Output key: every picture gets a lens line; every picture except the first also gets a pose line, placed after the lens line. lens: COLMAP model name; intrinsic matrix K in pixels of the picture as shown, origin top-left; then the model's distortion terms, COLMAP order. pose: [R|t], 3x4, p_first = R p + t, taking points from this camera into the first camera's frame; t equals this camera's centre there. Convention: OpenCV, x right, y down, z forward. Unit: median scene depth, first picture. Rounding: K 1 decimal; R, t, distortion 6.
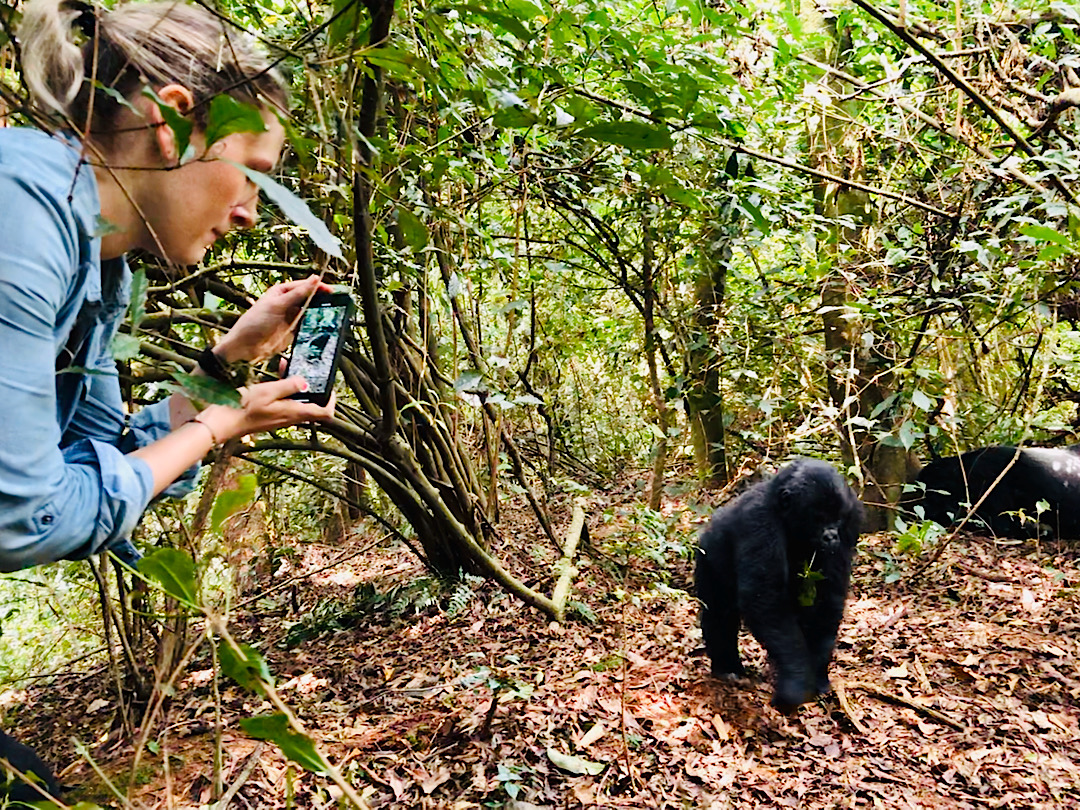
lens RADIAL K [[957.6, 0, 538.7], [0, 957.6, 401.7], [0, 0, 1]] dist [0.014337, 0.006814]
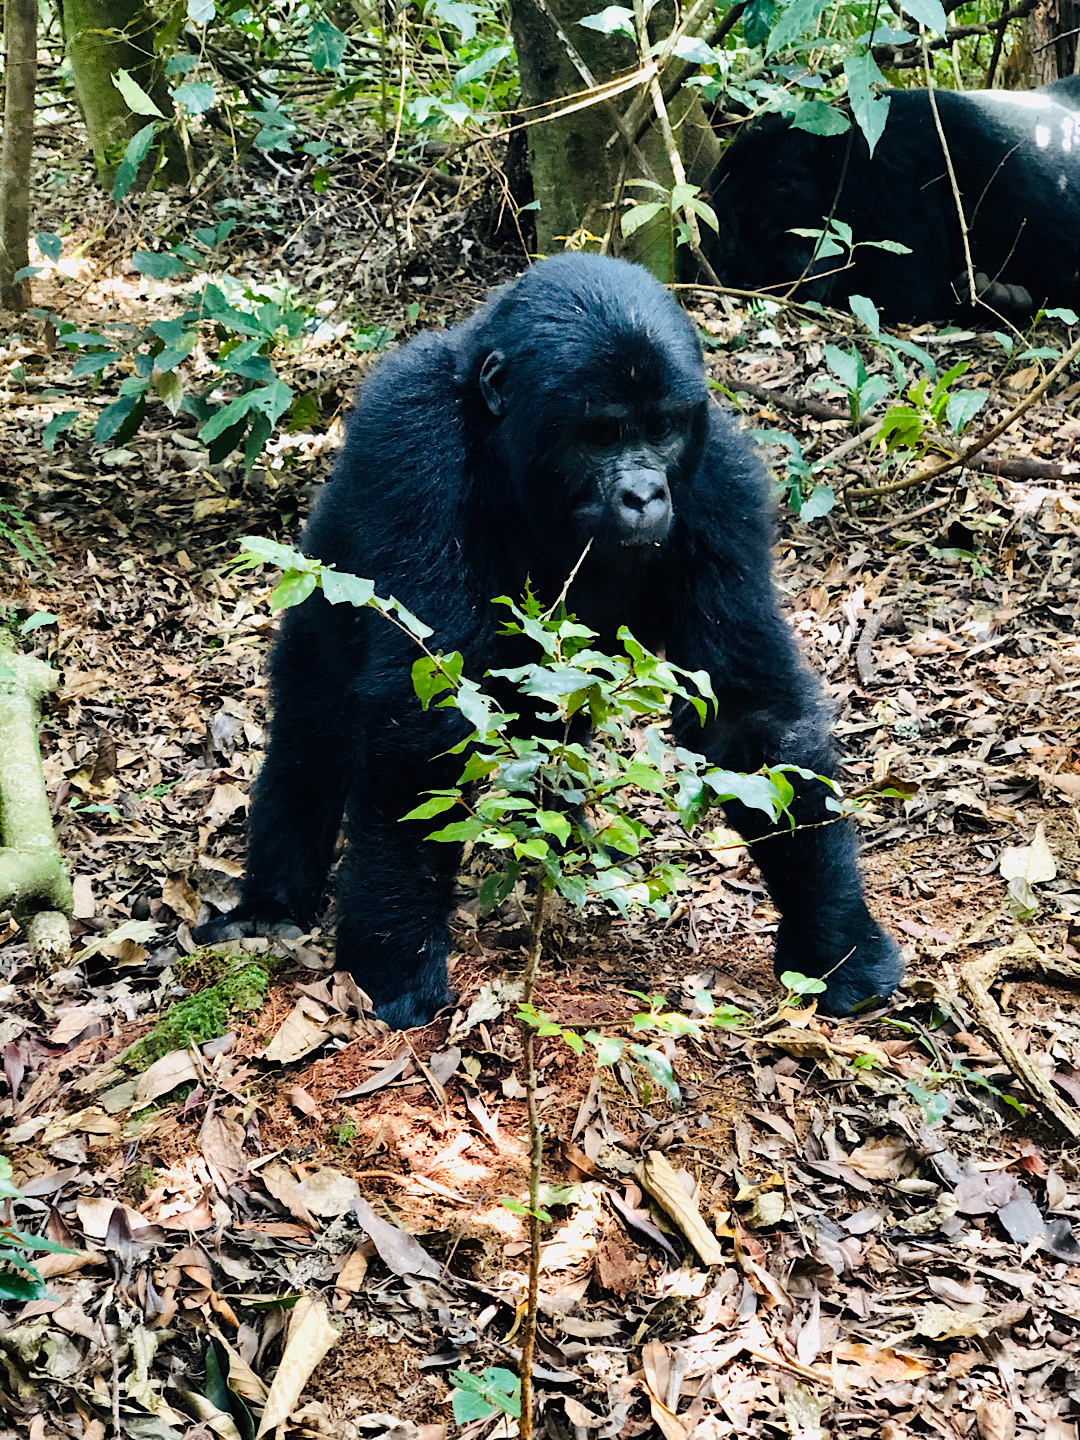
lens RADIAL K [[2138.5, 0, 542.9], [0, 2138.5, 718.4], [0, 0, 1]] dist [0.061209, 0.000000]
pose [[0.913436, -0.139180, 0.382444, -0.090125], [-0.004197, 0.936435, 0.350815, -0.047005], [-0.406961, -0.322053, 0.854789, 0.461420]]
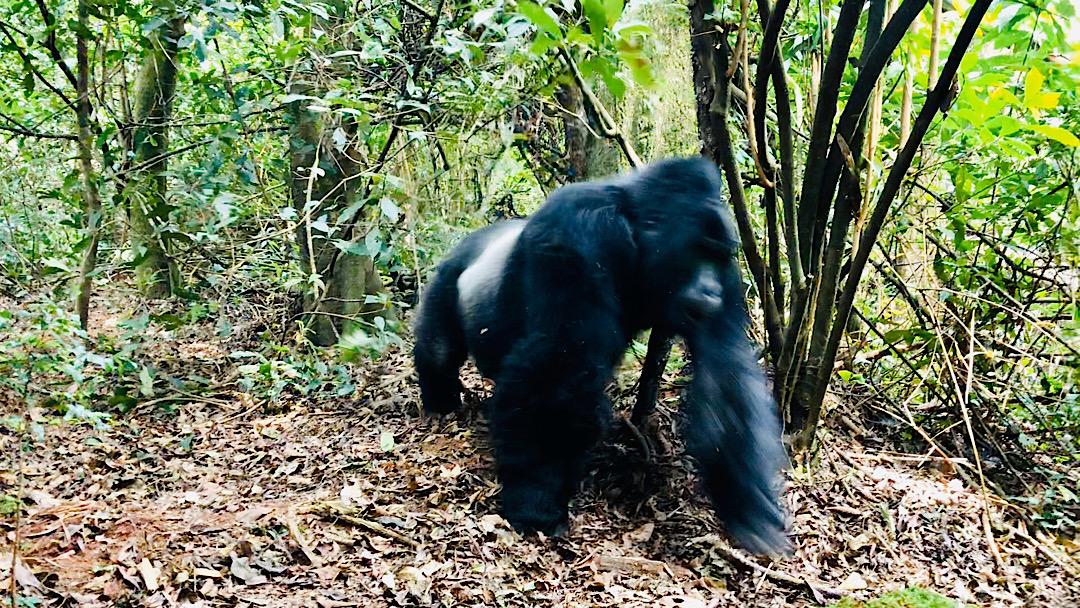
lens RADIAL K [[994.4, 0, 540.0], [0, 994.4, 300.5], [0, 0, 1]] dist [0.014723, 0.000000]
pose [[0.852864, 0.026770, 0.521446, 0.019826], [-0.072041, 0.995166, 0.066738, 0.018992], [-0.517139, -0.094484, 0.850670, 0.099524]]
